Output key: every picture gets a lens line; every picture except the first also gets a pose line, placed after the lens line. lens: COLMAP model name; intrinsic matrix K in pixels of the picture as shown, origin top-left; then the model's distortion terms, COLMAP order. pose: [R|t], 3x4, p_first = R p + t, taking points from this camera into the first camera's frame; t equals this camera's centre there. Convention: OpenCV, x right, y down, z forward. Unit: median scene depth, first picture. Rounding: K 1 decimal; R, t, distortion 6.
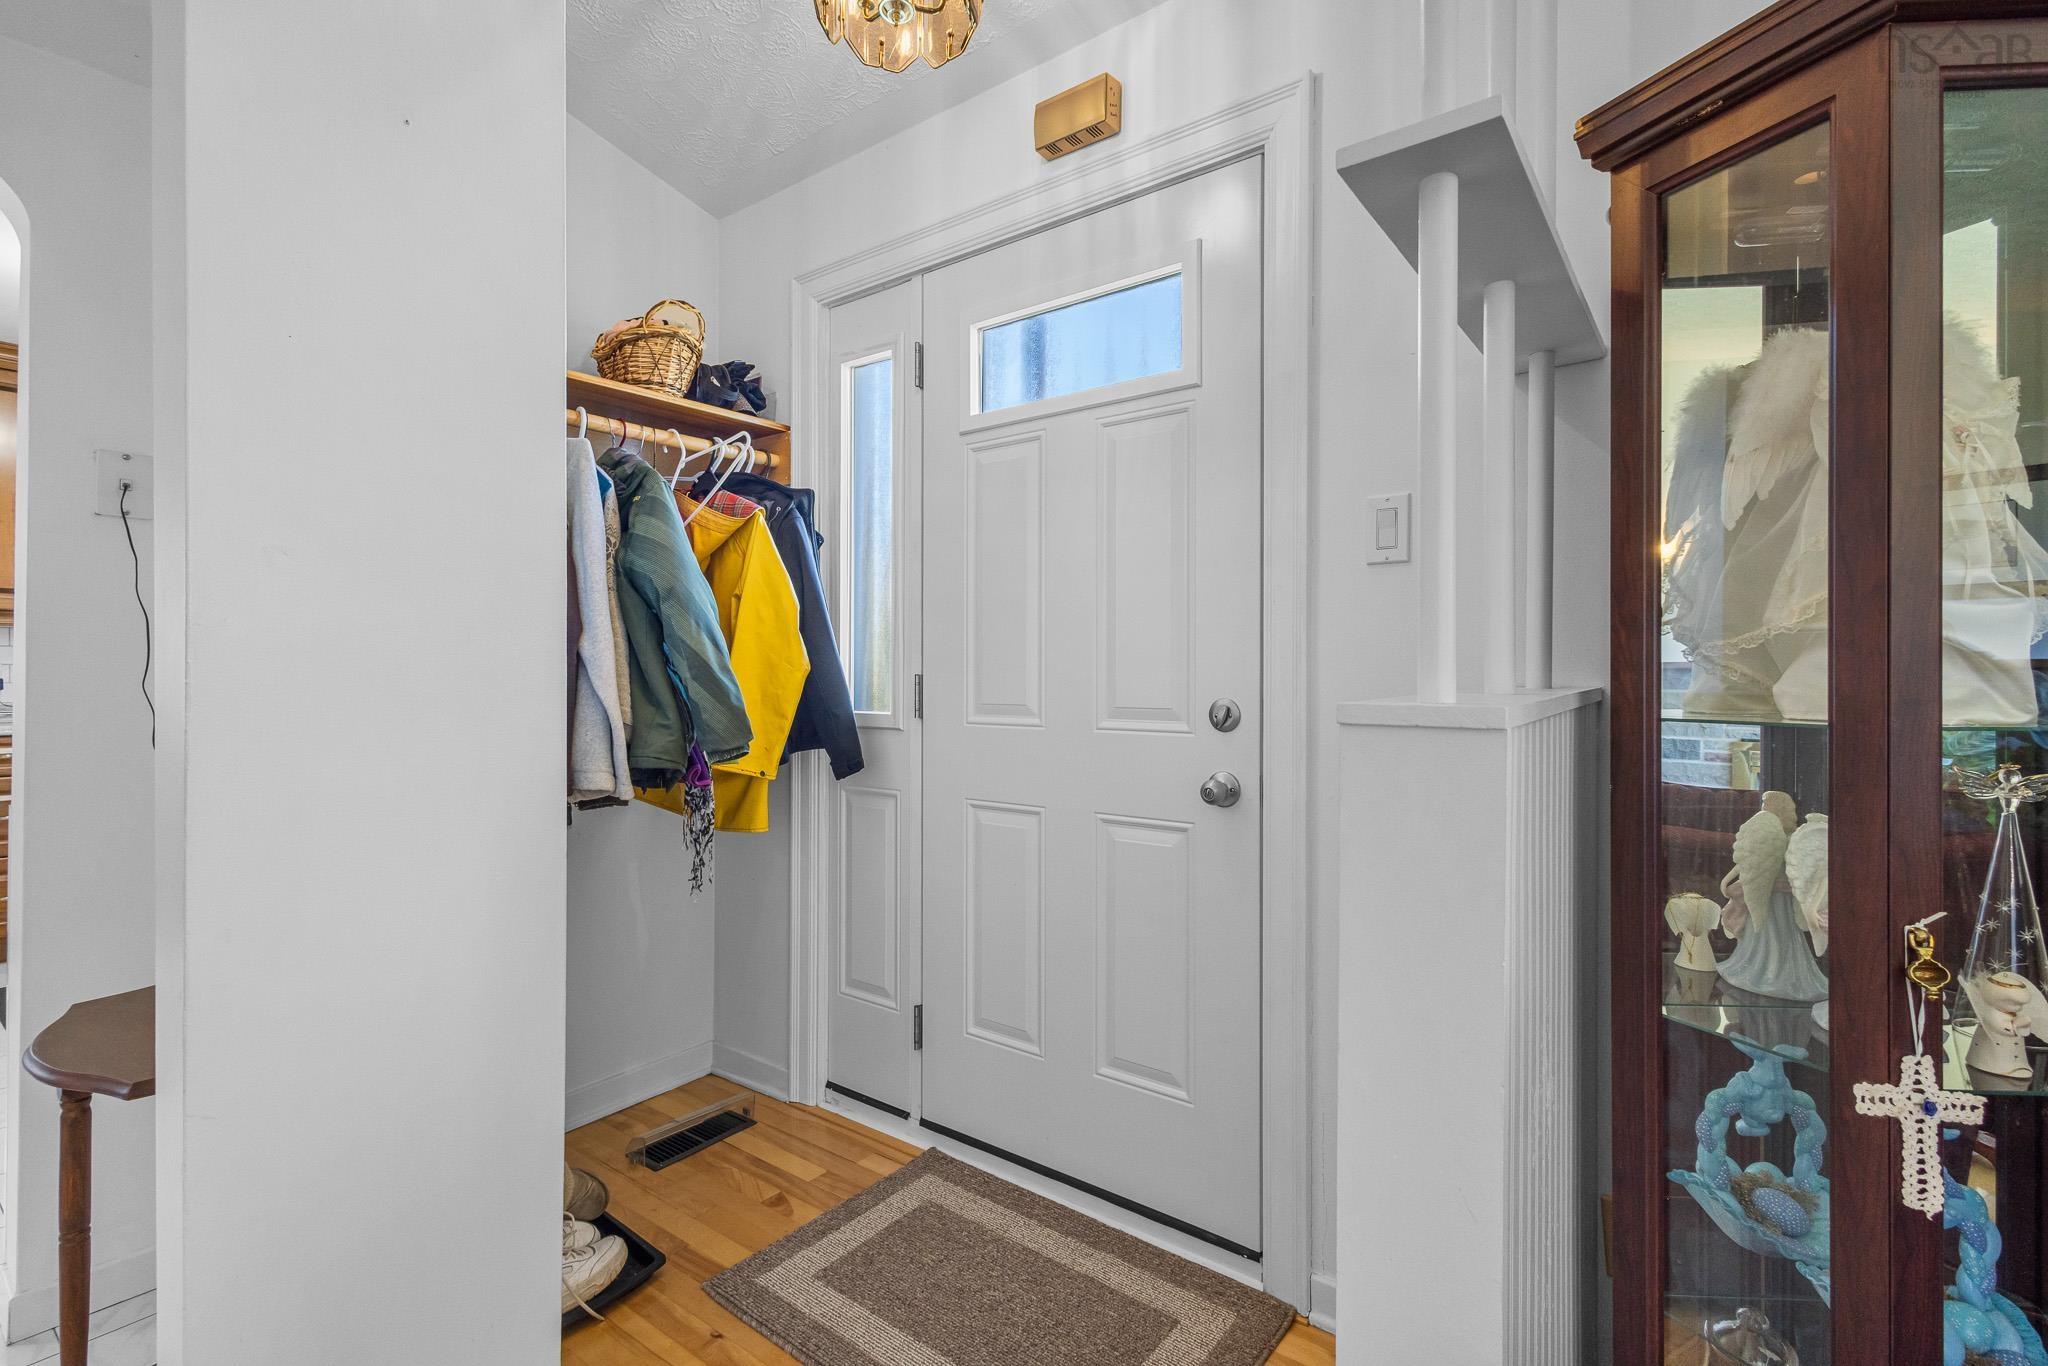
lens RADIAL K [[934.8, 0, 1029.8], [0, 934.8, 677.0], [0, 0, 1]] dist [0.012070, -0.002934]
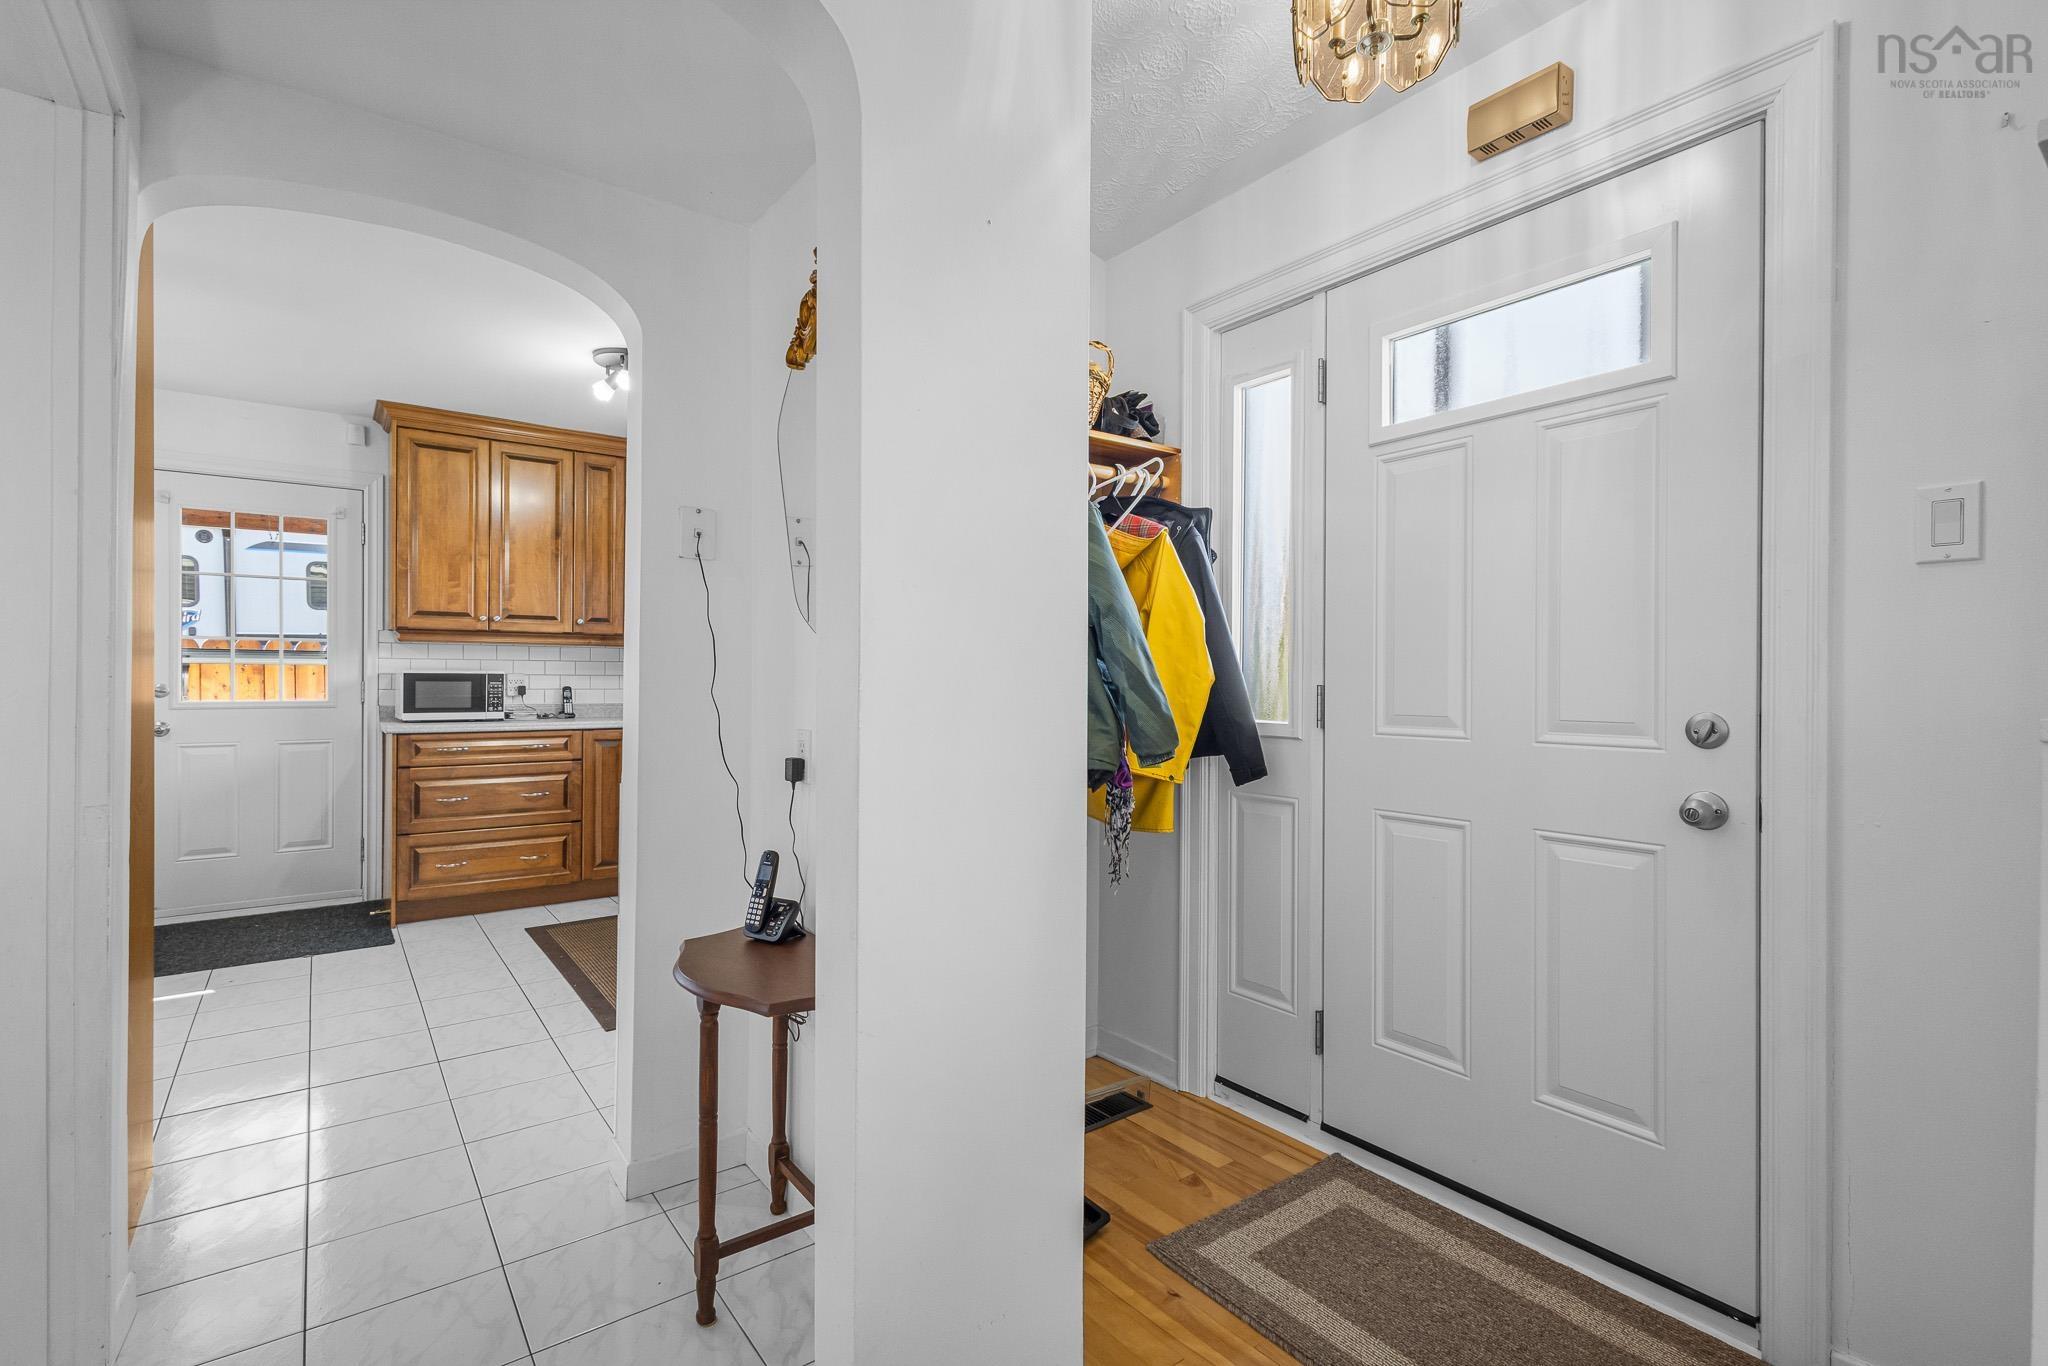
lens RADIAL K [[934.8, 0, 1021.8], [0, 934.8, 683.9], [0, 0, 1]] dist [0.012070, -0.002934]
pose [[0.961049, 0.003748, -0.276353, -0.163995], [-0.004566, 0.999987, -0.002318, -0.000187], [0.276340, 0.003490, 0.961054, -0.073234]]
